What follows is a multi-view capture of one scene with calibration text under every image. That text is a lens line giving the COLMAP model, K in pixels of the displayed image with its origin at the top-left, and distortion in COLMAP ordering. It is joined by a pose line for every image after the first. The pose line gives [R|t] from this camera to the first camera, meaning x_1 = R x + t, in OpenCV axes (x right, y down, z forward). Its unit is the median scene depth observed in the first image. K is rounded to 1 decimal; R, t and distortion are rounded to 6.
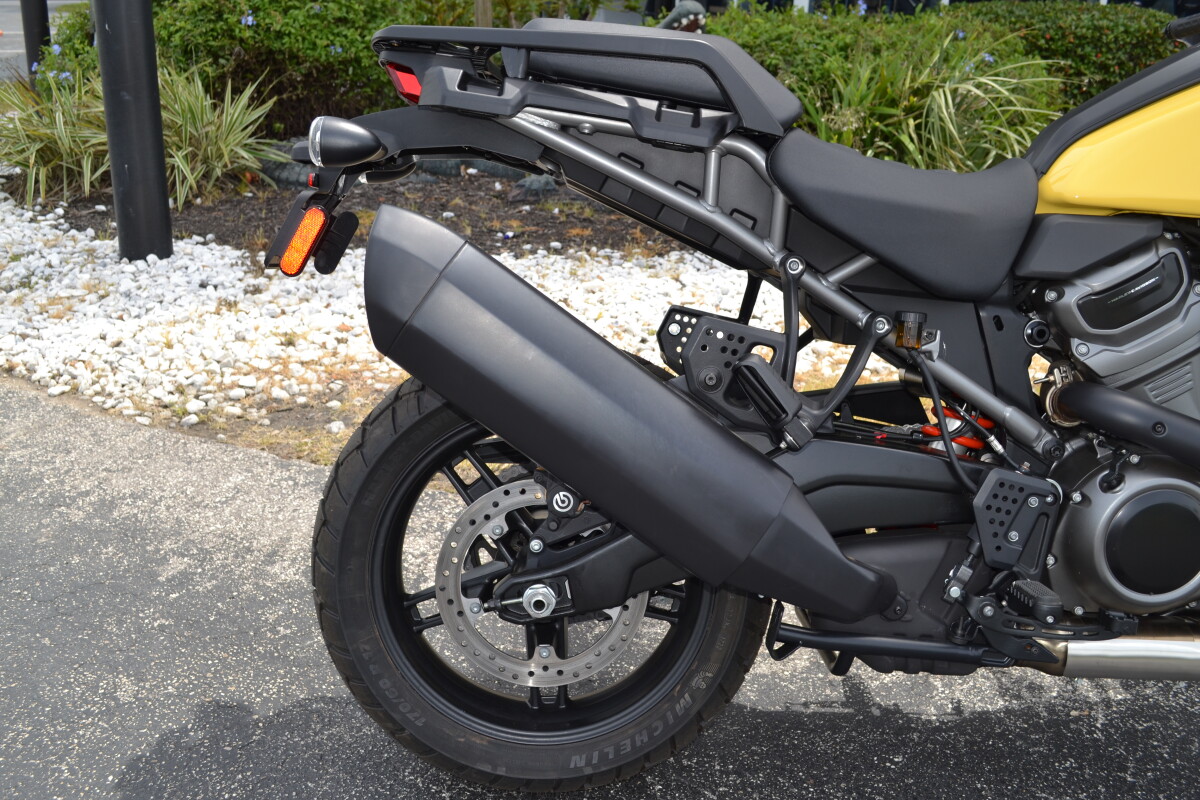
lens RADIAL K [[1127.7, 0, 600.0], [0, 1127.7, 400.0], [0, 0, 1]] dist [-0.052161, -0.015372]
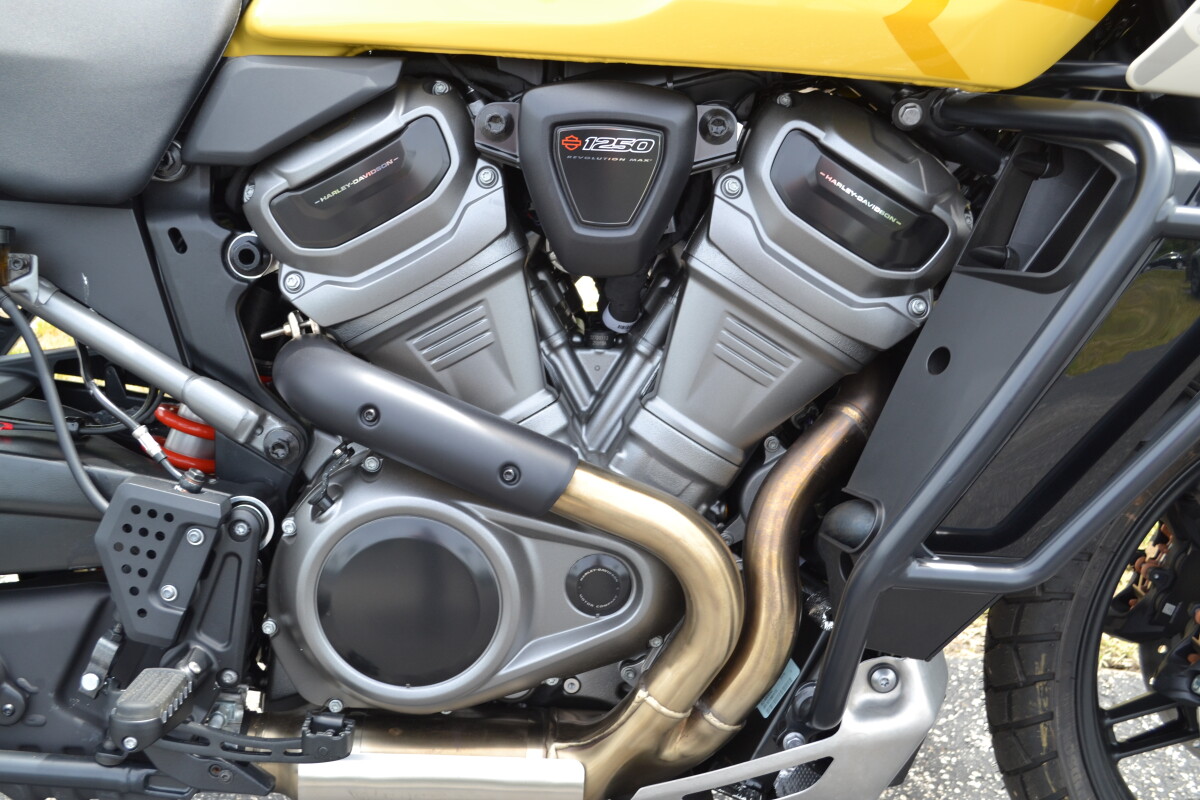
lens RADIAL K [[1401.6, 0, 600.0], [0, 1401.6, 400.0], [0, 0, 1]] dist [-0.062947, -0.019230]
pose [[0.999896, -0.014296, 0.001893, 0.592738], [0.014187, 0.998707, 0.048813, -0.015988], [-0.002588, -0.048781, 0.998806, 0.245407]]
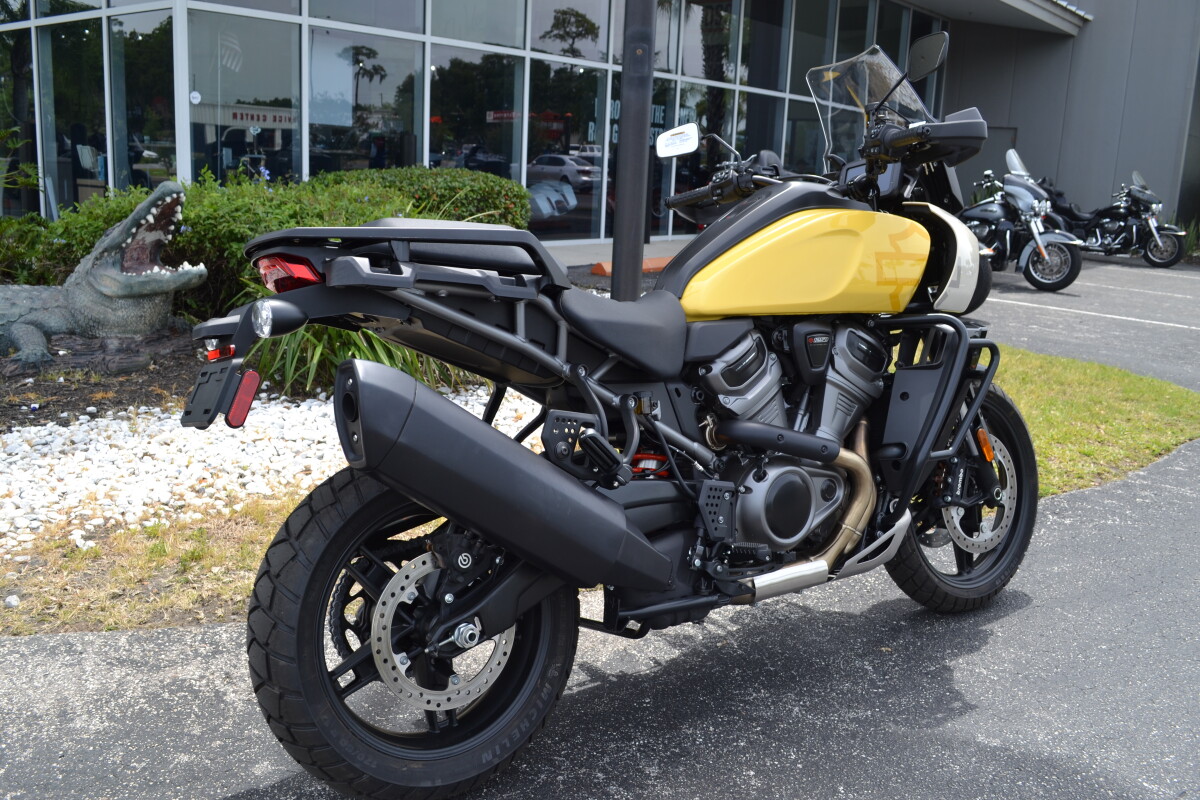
lens RADIAL K [[1032.6, 0, 600.0], [0, 1032.6, 400.0], [0, 0, 1]] dist [-0.073997, 0.003329]
pose [[0.814988, -0.133309, 0.563936, -0.573063], [0.197530, 0.978804, -0.054086, -0.000586], [-0.544772, 0.155474, 0.824046, -0.149157]]
